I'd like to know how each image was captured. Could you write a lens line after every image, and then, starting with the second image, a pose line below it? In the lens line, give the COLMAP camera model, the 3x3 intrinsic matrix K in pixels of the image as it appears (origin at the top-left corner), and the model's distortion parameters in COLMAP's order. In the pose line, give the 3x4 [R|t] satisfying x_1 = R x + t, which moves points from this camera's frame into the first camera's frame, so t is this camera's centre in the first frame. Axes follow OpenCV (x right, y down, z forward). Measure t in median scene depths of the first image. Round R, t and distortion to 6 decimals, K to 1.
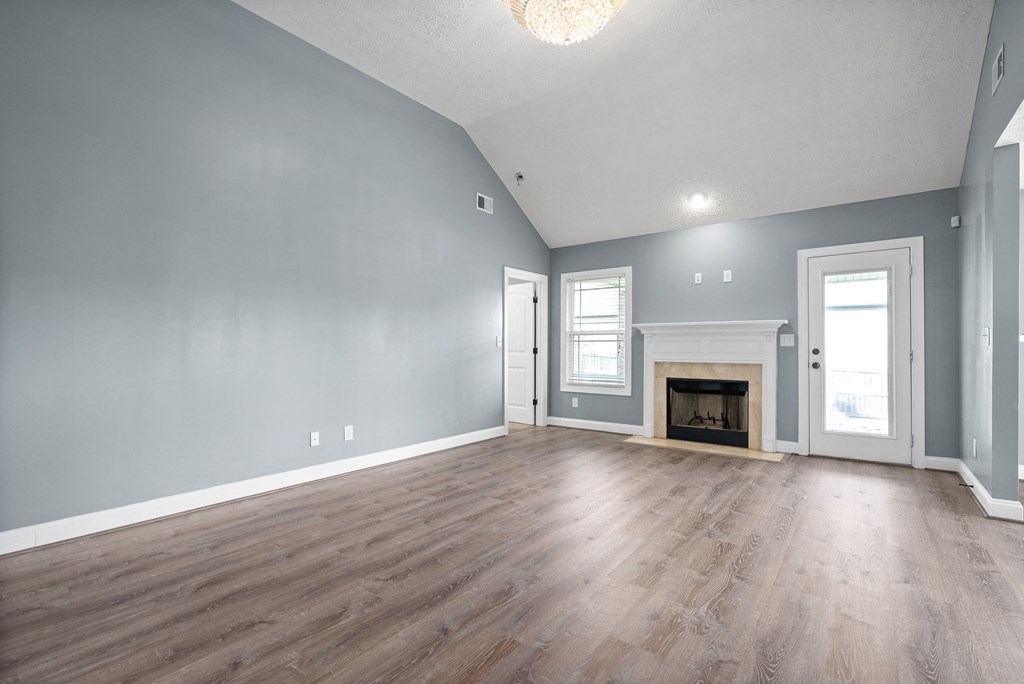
lens RADIAL K [[486.3, 0, 511.0], [0, 486.3, 350.7], [0, 0, 1]] dist [0.007131, -0.000613]
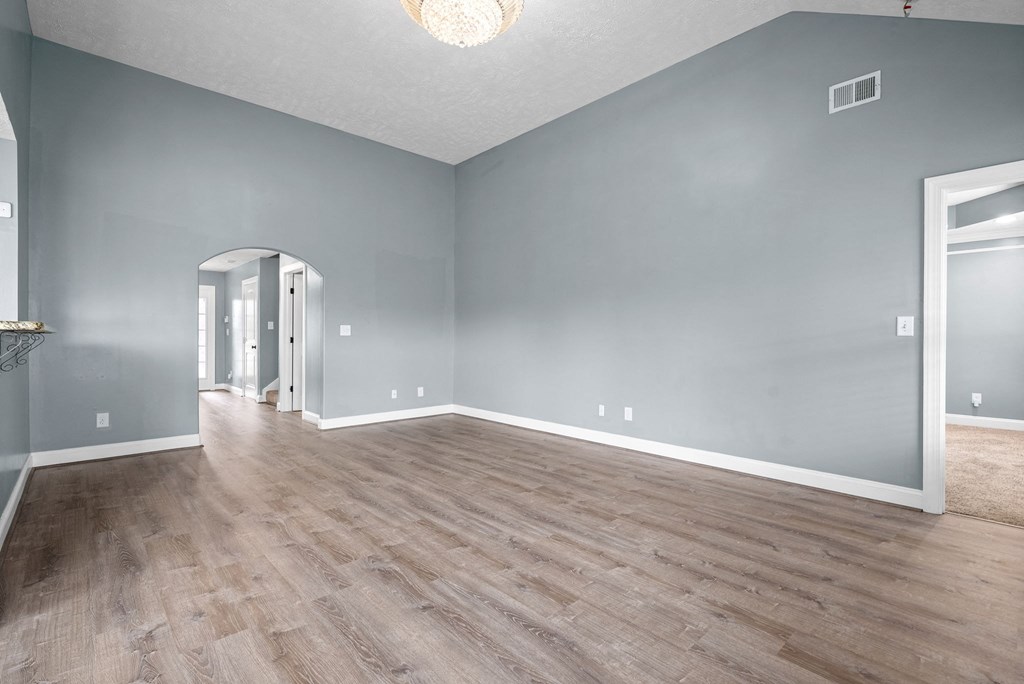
lens RADIAL K [[486.3, 0, 515.2], [0, 486.3, 341.9], [0, 0, 1]] dist [0.007131, -0.000613]
pose [[-0.207962, 0.005534, -0.978121, 1.019355], [-0.006853, 0.999951, 0.007115, -0.004344], [0.978113, 0.008183, -0.207914, 1.217806]]
